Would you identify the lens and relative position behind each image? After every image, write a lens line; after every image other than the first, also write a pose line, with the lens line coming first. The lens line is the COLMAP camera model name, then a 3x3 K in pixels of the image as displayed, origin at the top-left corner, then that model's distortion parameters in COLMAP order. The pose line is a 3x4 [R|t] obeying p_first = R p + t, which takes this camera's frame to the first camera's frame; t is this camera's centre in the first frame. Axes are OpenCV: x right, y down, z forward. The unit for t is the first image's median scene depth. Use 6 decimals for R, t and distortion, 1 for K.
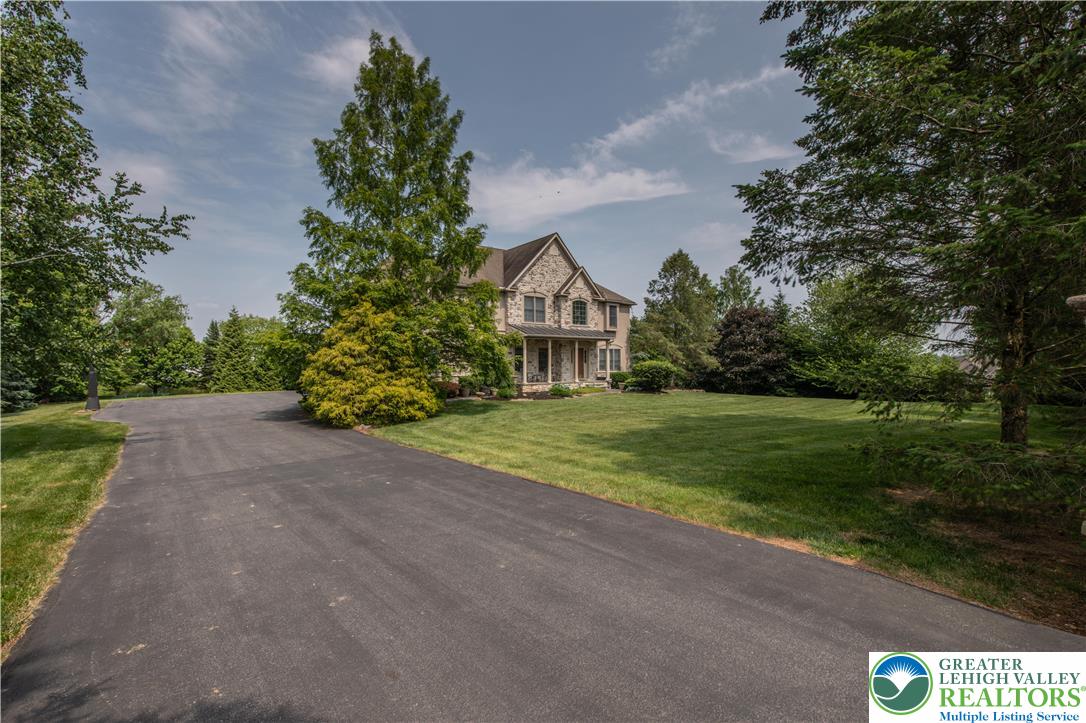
lens RADIAL K [[472.2, 0, 547.3], [0, 472.2, 369.2], [0, 0, 1]] dist [0.004125, -0.001730]
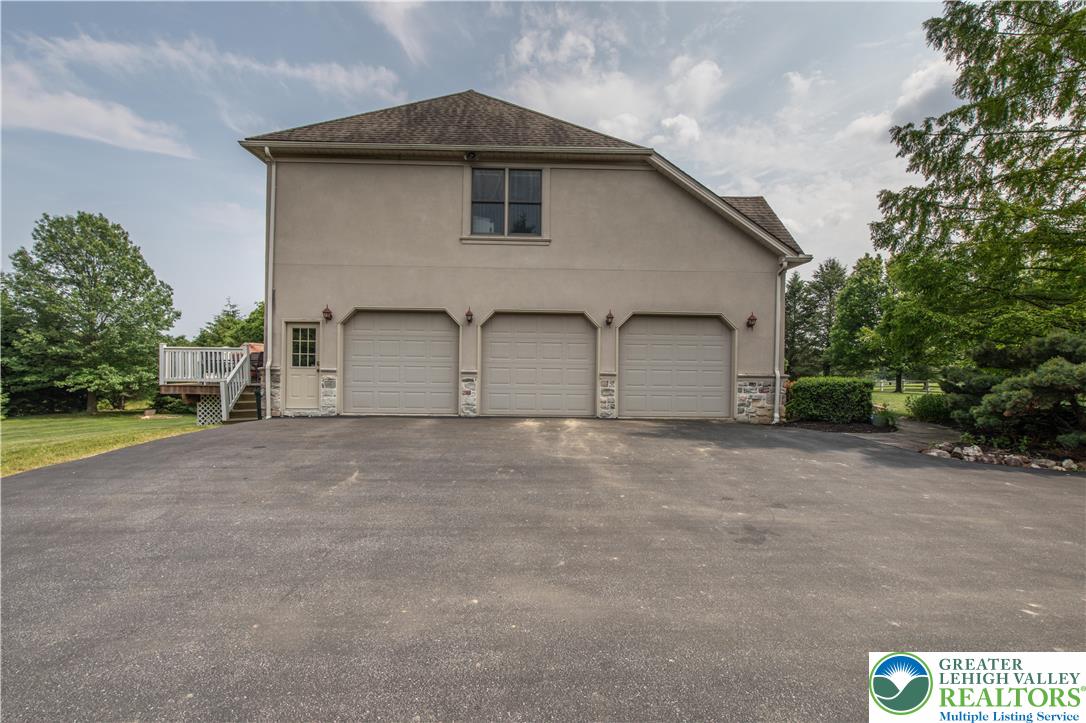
lens RADIAL K [[472.2, 0, 536.2], [0, 472.2, 360.5], [0, 0, 1]] dist [0.004125, -0.001730]
pose [[0.603238, 0.016787, 0.797385, -0.374590], [-0.003728, 0.999827, -0.018228, 0.006734], [-0.797553, 0.008023, 0.603196, 0.410541]]
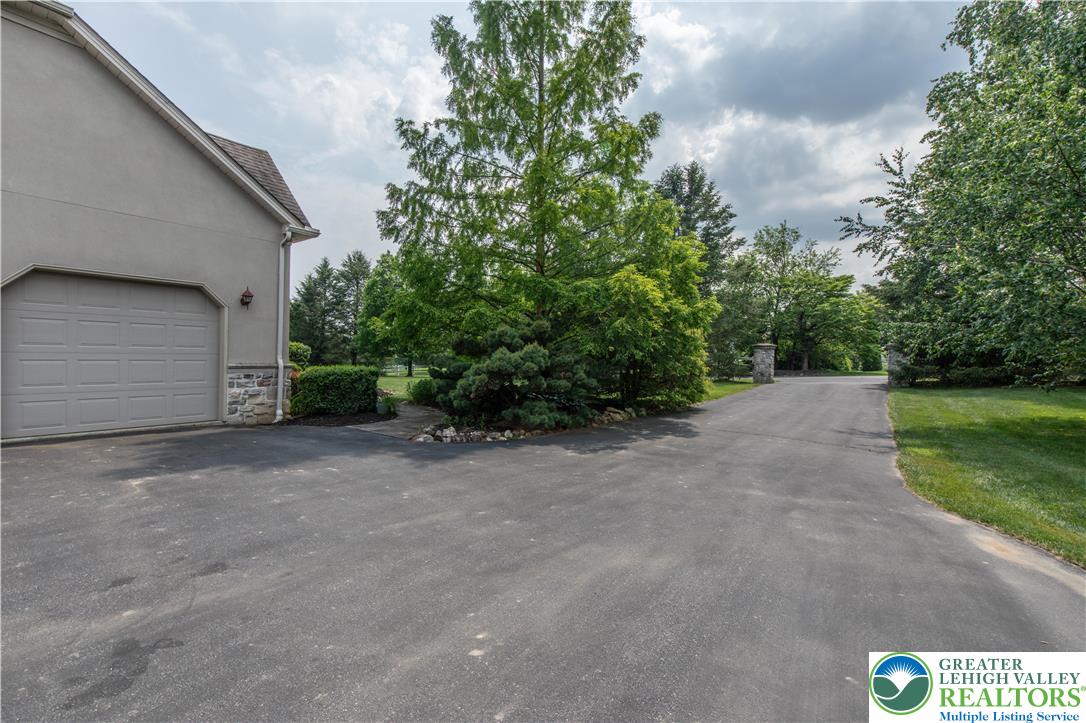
lens RADIAL K [[480.5, 0, 541.3], [0, 480.5, 355.1], [0, 0, 1]] dist [0.001186, 0.000606]
pose [[-0.262160, 0.003472, 0.965018, -0.344484], [0.002533, 0.999993, -0.002910, 0.006196], [-0.965021, 0.001681, -0.262167, 0.404761]]
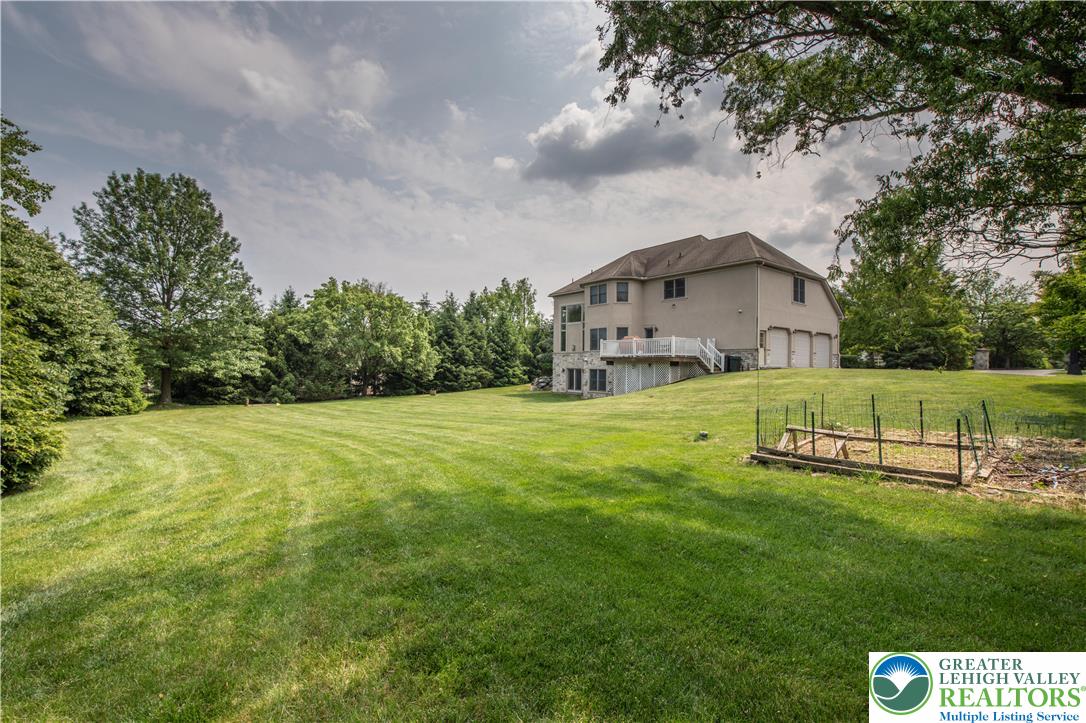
lens RADIAL K [[472.2, 0, 536.9], [0, 472.2, 357.2], [0, 0, 1]] dist [0.004125, -0.001730]
pose [[0.002317, 0.027694, 0.999614, -0.774141], [0.004148, 0.999608, -0.027703, 0.028507], [-0.999989, 0.004211, 0.002201, 0.844109]]
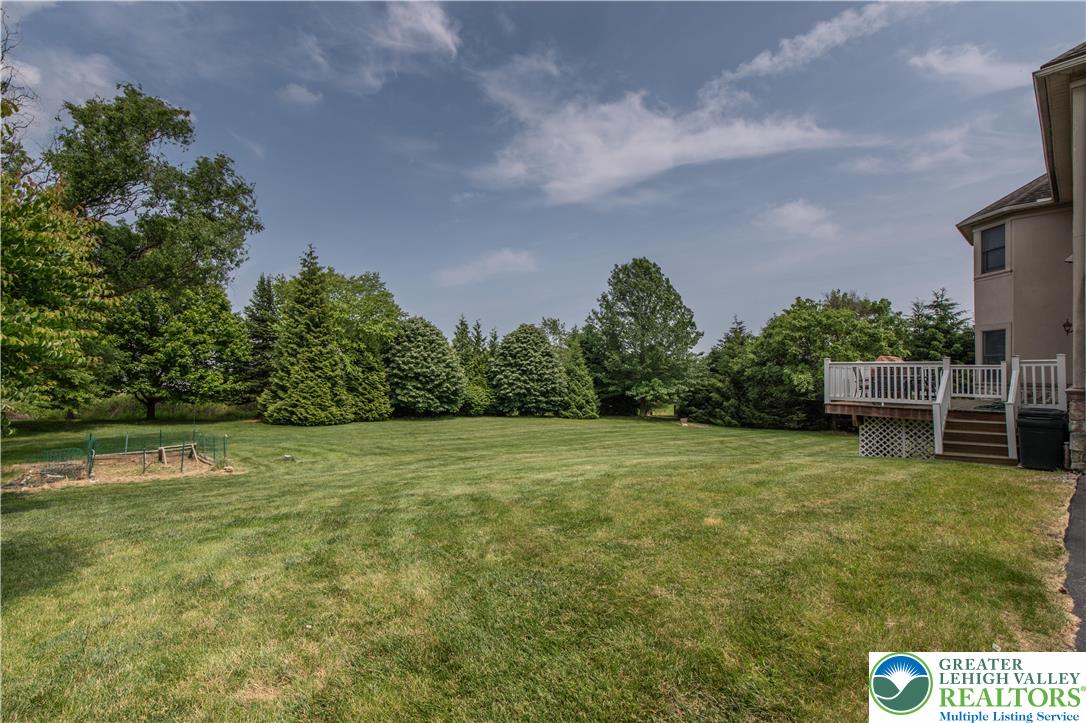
lens RADIAL K [[472.2, 0, 528.4], [0, 472.2, 362.7], [0, 0, 1]] dist [0.004125, -0.001730]
pose [[0.999407, 0.019667, 0.028268, -0.445548], [-0.018739, 0.999289, -0.032714, 0.006131], [-0.028891, 0.032165, 0.999065, 0.491102]]
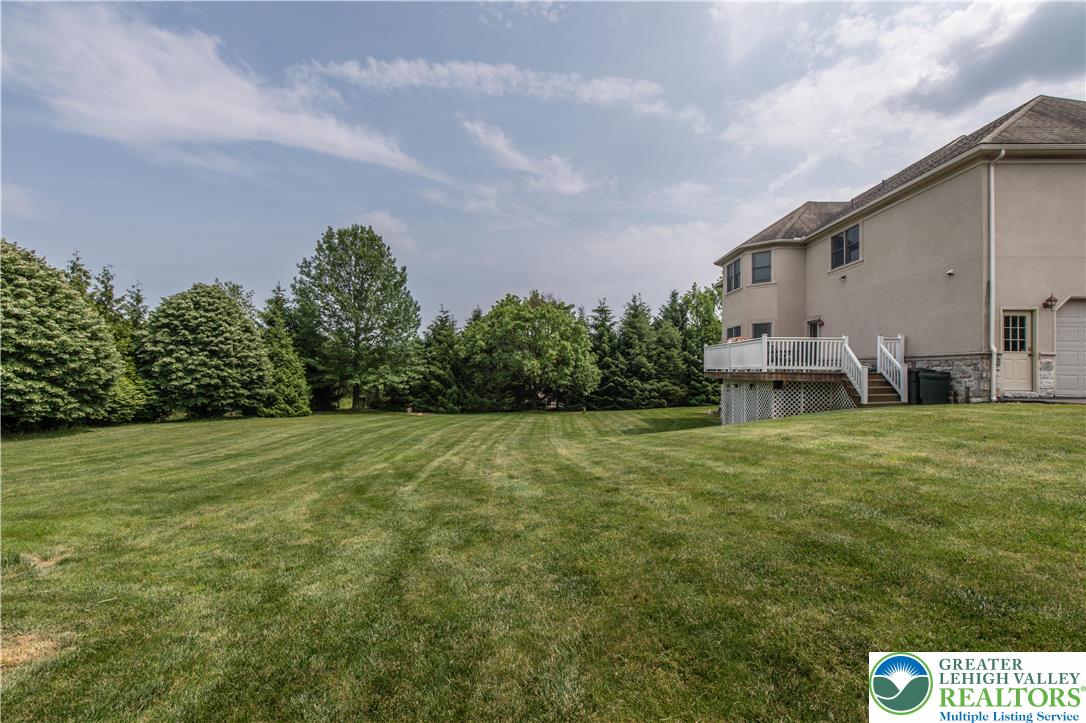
lens RADIAL K [[472.2, 0, 534.7], [0, 472.2, 361.9], [0, 0, 1]] dist [0.004125, -0.001730]
pose [[0.652622, 0.032689, 0.756978, -0.579663], [-0.007793, 0.999306, -0.036435, 0.020316], [-0.757643, 0.017880, 0.652424, 0.633730]]
